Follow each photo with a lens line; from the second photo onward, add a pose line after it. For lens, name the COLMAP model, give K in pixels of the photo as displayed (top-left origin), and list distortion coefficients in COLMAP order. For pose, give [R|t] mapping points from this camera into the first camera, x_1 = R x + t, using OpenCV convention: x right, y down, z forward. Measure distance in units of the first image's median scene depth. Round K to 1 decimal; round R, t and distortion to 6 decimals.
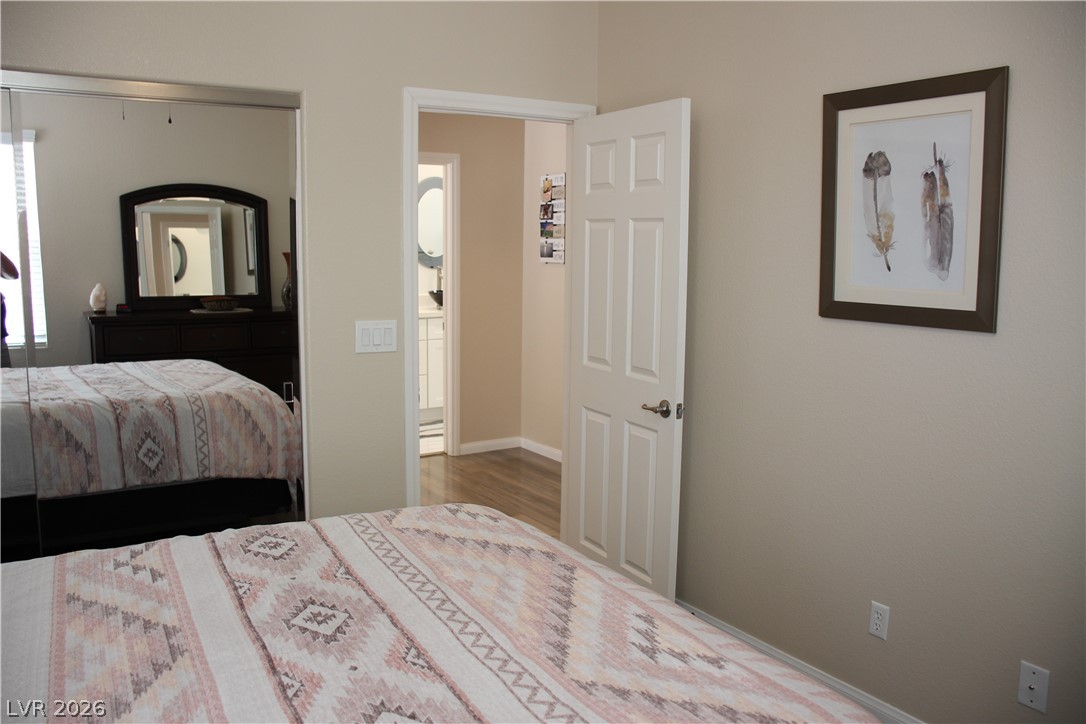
lens RADIAL K [[891.8, 0, 532.3], [0, 891.8, 369.3], [0, 0, 1]] dist [-0.160734, 0.124556]
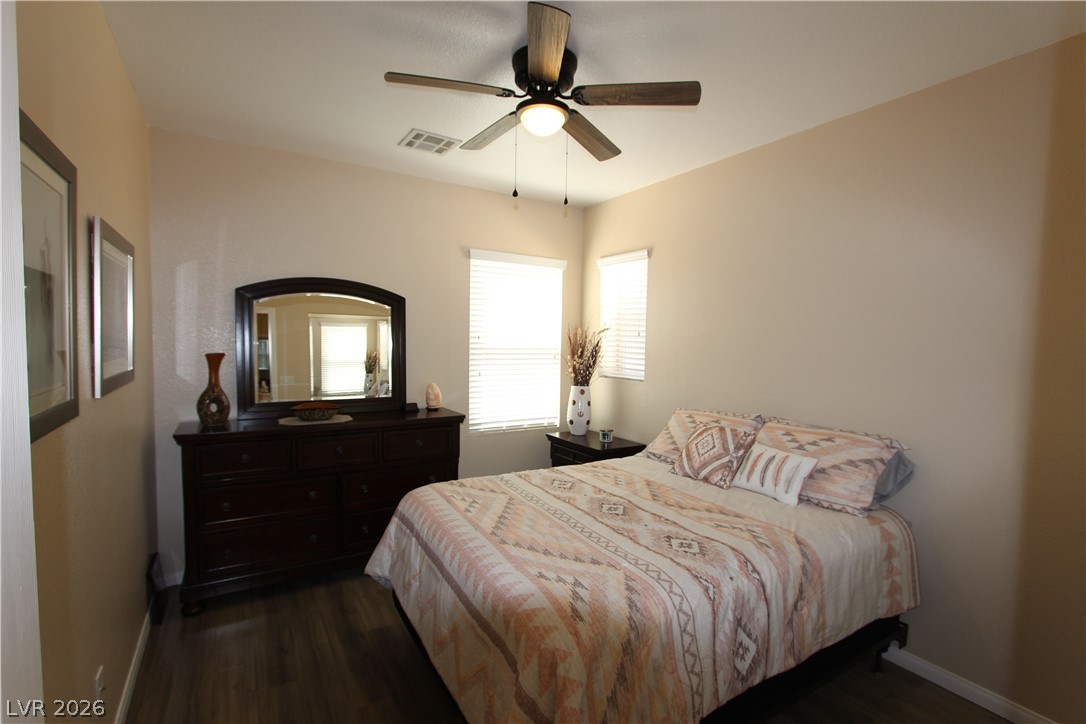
lens RADIAL K [[499.4, 0, 538.7], [0, 499.4, 366.2], [0, 0, 1]] dist [-0.020243, 0.002365]
pose [[-0.999534, -0.028694, 0.010439, -0.048202], [-0.026097, 0.980307, 0.195747, -0.300316], [-0.015850, 0.195384, -0.980599, 2.007684]]
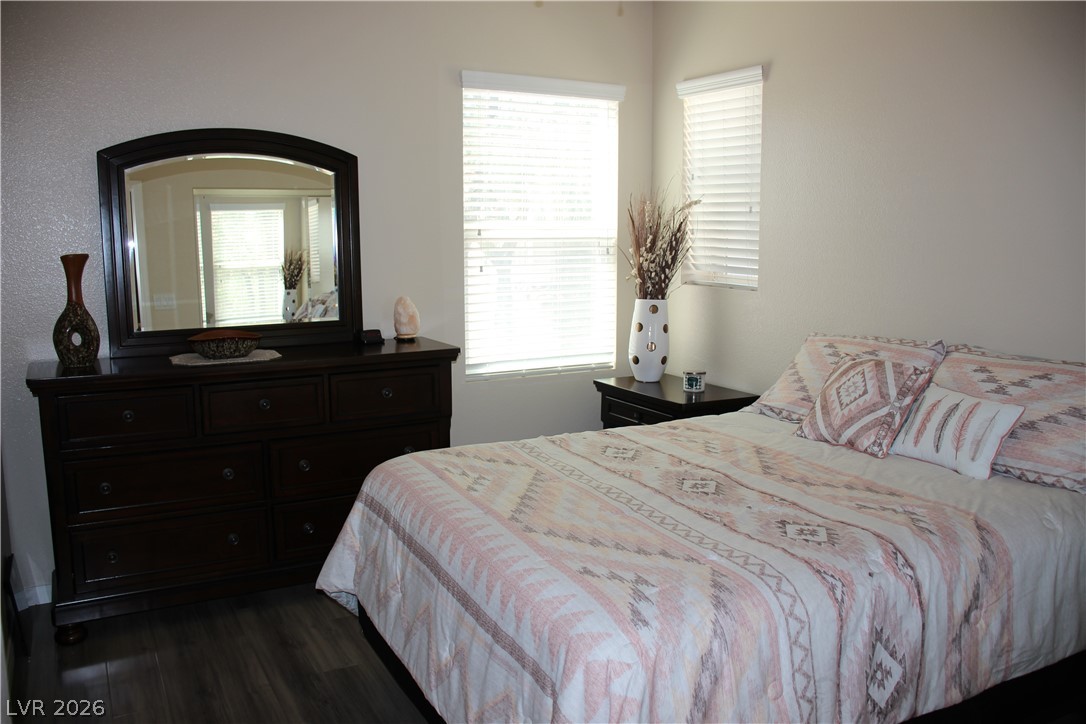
lens RADIAL K [[891.8, 0, 528.4], [0, 891.8, 361.7], [0, 0, 1]] dist [-0.160734, 0.124556]
pose [[-0.997602, -0.020306, 0.066169, -0.048866], [-0.000100, 0.956420, 0.291995, -0.309479], [-0.069215, 0.291288, -0.954128, 2.146226]]
